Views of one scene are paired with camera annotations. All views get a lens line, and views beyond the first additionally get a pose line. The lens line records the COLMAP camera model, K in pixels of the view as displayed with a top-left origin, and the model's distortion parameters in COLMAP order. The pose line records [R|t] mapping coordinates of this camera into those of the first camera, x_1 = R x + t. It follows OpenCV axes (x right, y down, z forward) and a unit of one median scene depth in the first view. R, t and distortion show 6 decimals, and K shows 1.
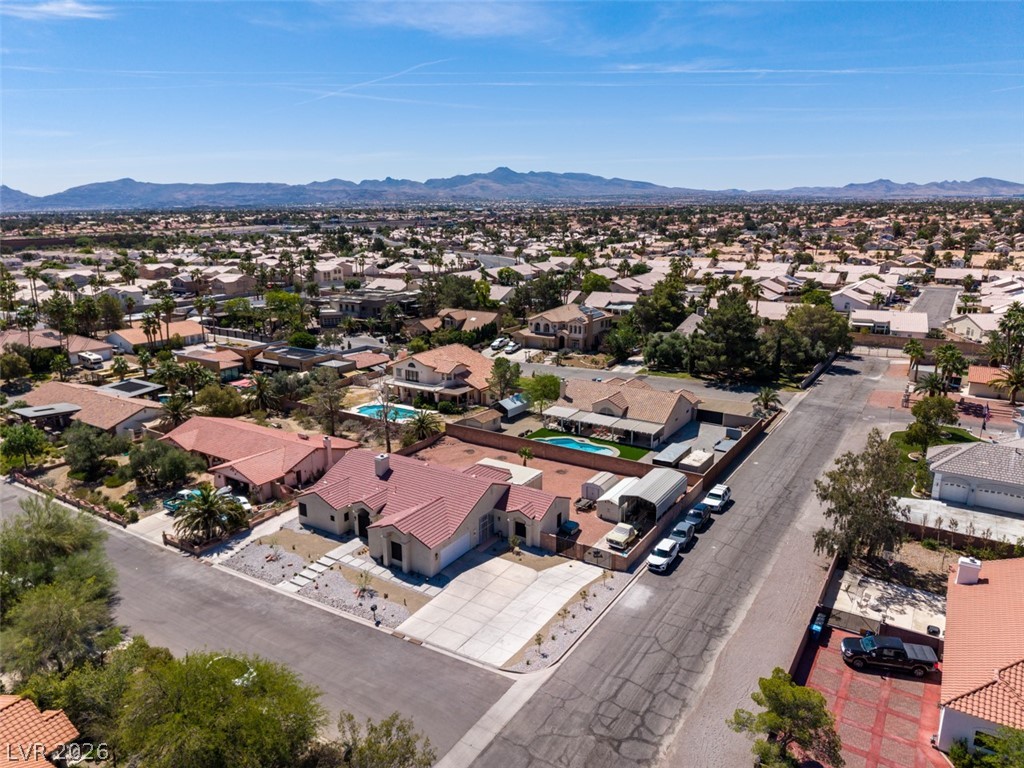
lens RADIAL K [[682.8, 0, 512.0], [0, 682.8, 384.0], [0, 0, 1]] dist [0.050950, -0.060610]
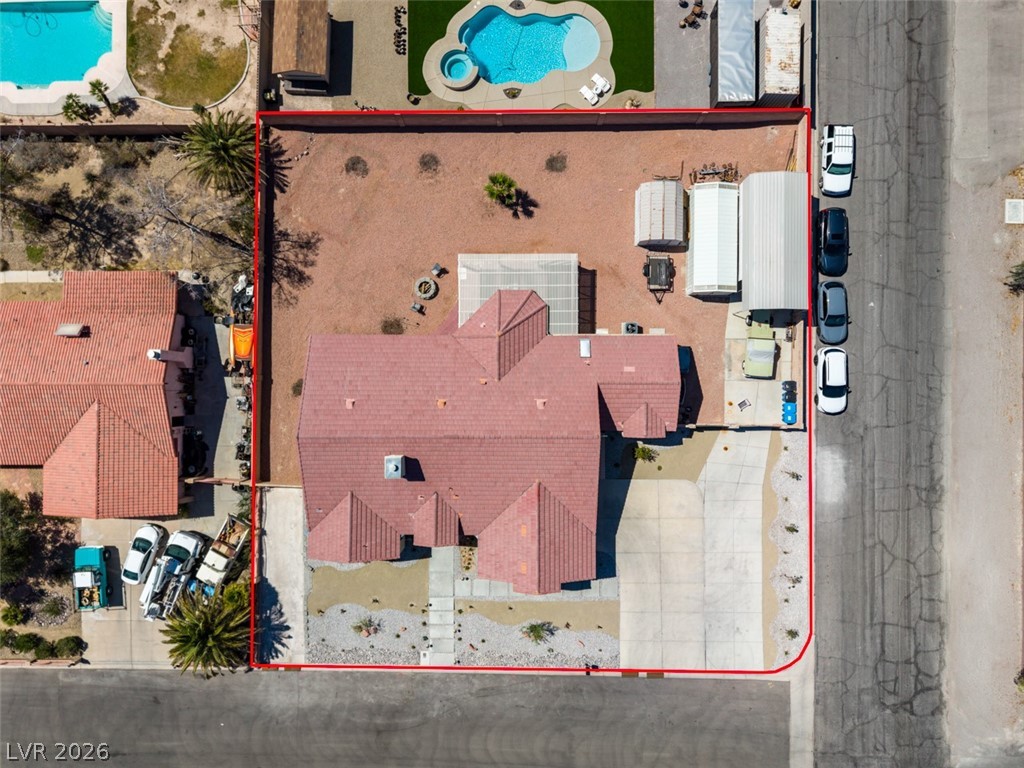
lens RADIAL K [[682.8, 0, 512.0], [0, 682.8, 384.0], [0, 0, 1]] dist [0.050950, -0.060610]
pose [[0.842994, -0.537922, 0.000623, -0.070825], [0.138895, 0.218786, 0.965837, -0.480053], [-0.519682, -0.814108, 0.259150, 0.897919]]
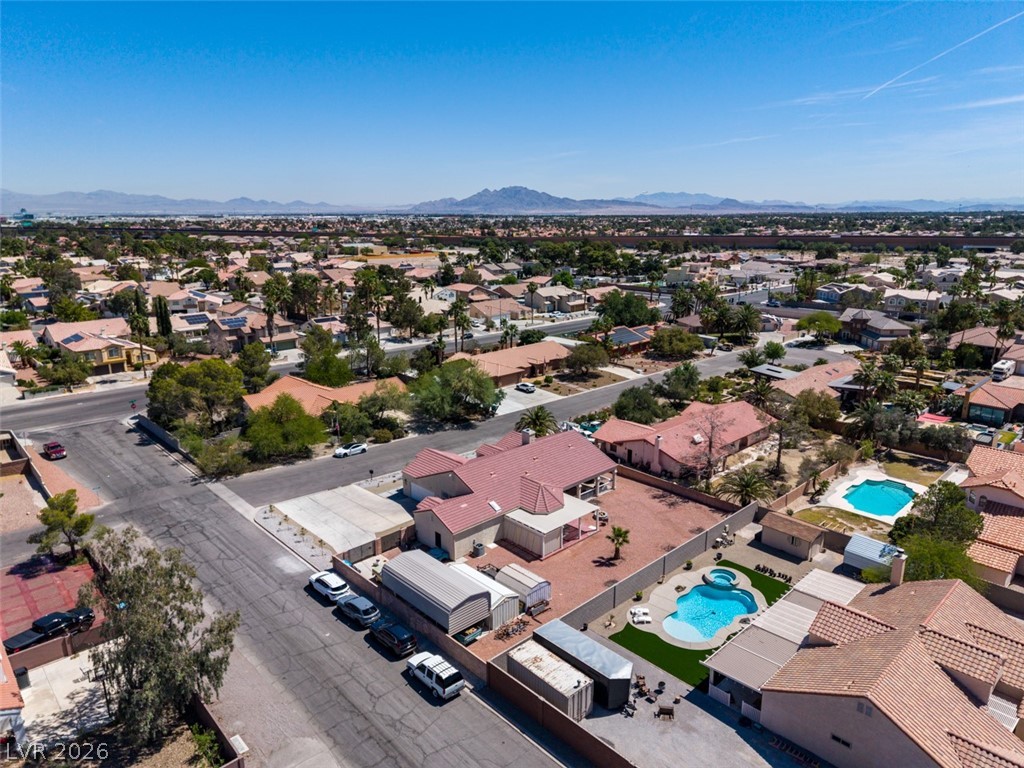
lens RADIAL K [[682.8, 0, 512.0], [0, 682.8, 384.0], [0, 0, 1]] dist [0.050950, -0.060610]
pose [[-0.241237, 0.249112, -0.937949, 0.876794], [-0.234361, 0.922933, 0.305401, -0.310780], [0.941743, 0.293492, -0.164264, 1.191543]]
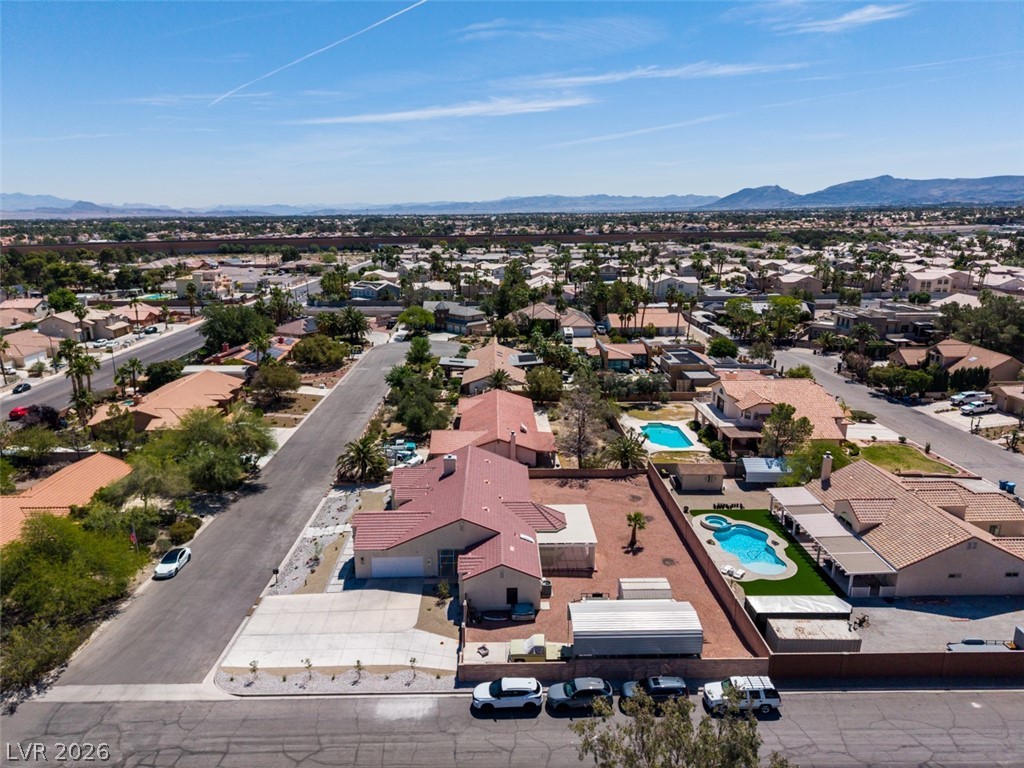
lens RADIAL K [[682.8, 0, 512.0], [0, 682.8, 384.0], [0, 0, 1]] dist [0.050950, -0.060610]
pose [[0.560673, 0.209380, -0.801128, 0.664980], [-0.206093, 0.972342, 0.109893, -0.131587], [0.801979, 0.103493, 0.588318, 0.501659]]
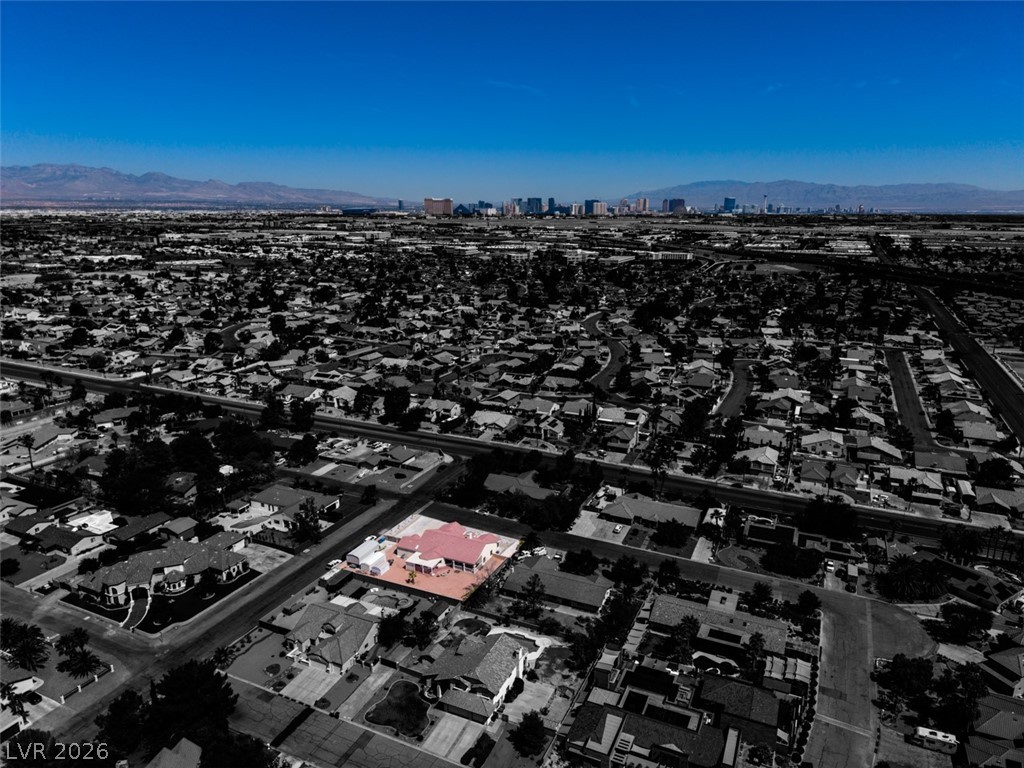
lens RADIAL K [[688.1, 0, 513.1], [0, 688.1, 364.5], [0, 0, 1]] dist [0.070937, -0.095397]
pose [[-0.990578, 0.036921, -0.131883, -0.034905], [-0.027928, 0.888285, 0.458442, -1.754208], [0.134076, 0.457806, -0.878884, 3.188911]]
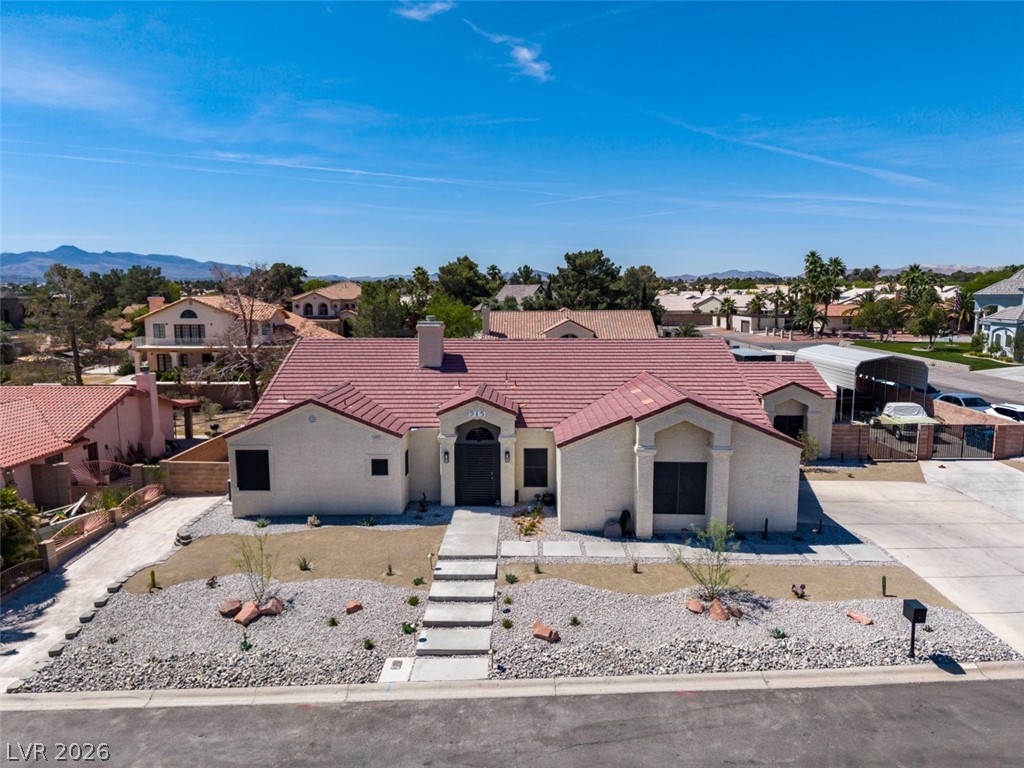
lens RADIAL K [[695.0, 0, 510.4], [0, 695.0, 346.0], [0, 0, 1]] dist [0.005319, 0.000177]
pose [[0.852683, -0.038545, 0.521004, -0.383965], [0.128571, 0.982085, -0.137764, 0.192375], [-0.506360, 0.184455, 0.842363, 0.664587]]
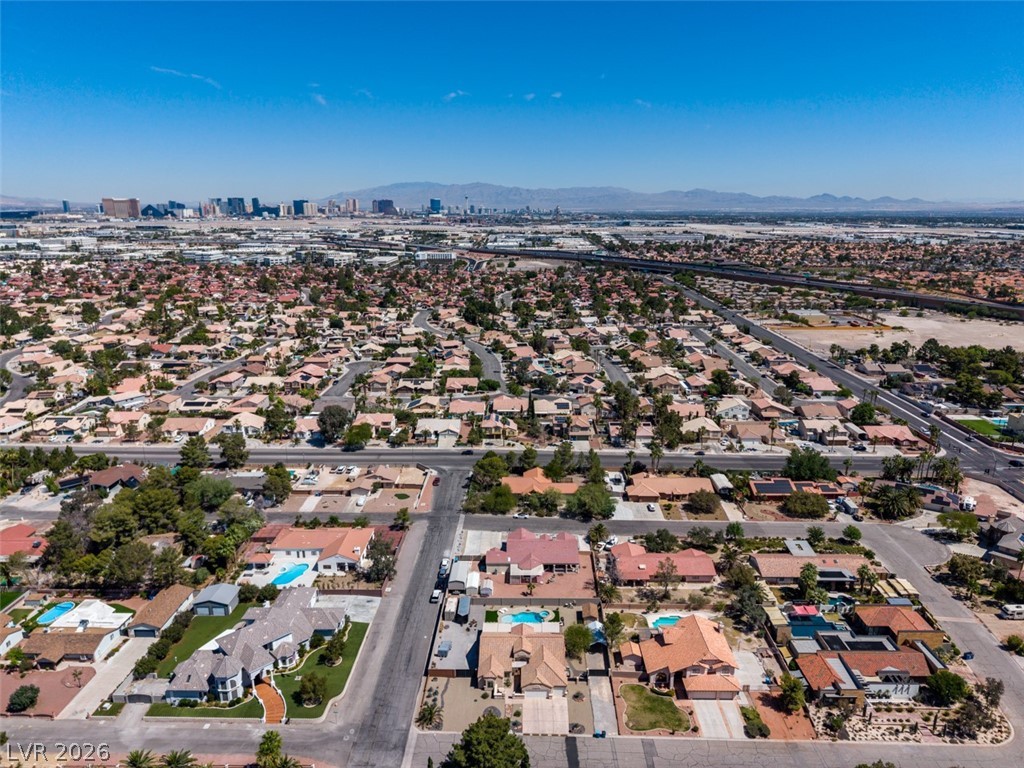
lens RADIAL K [[688.1, 0, 513.1], [0, 688.1, 364.5], [0, 0, 1]] dist [0.070937, -0.095397]
pose [[-0.851646, 0.127099, -0.508473, 1.237345], [-0.121077, 0.896200, 0.426809, -1.633228], [0.509941, 0.425055, -0.747856, 2.719135]]
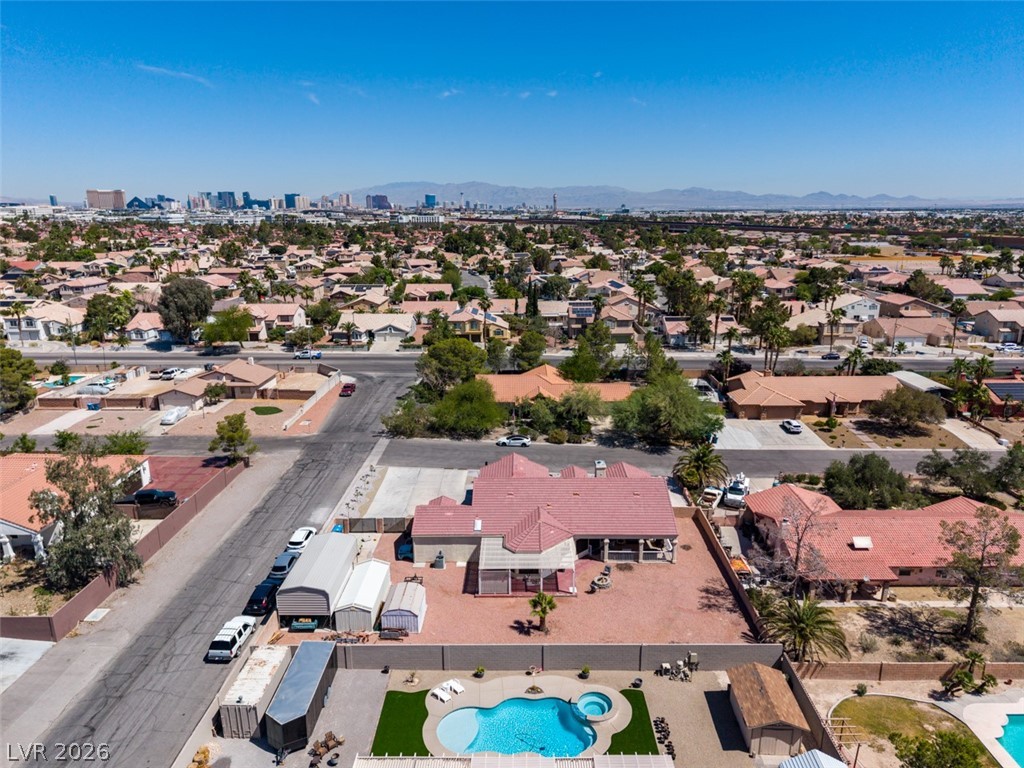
lens RADIAL K [[682.8, 0, 512.0], [0, 682.8, 384.0], [0, 0, 1]] dist [0.050950, -0.060610]
pose [[-0.849397, 0.144140, -0.507689, 0.408239], [-0.119470, 0.884492, 0.451001, -0.433053], [0.514054, 0.443732, -0.734064, 1.674051]]
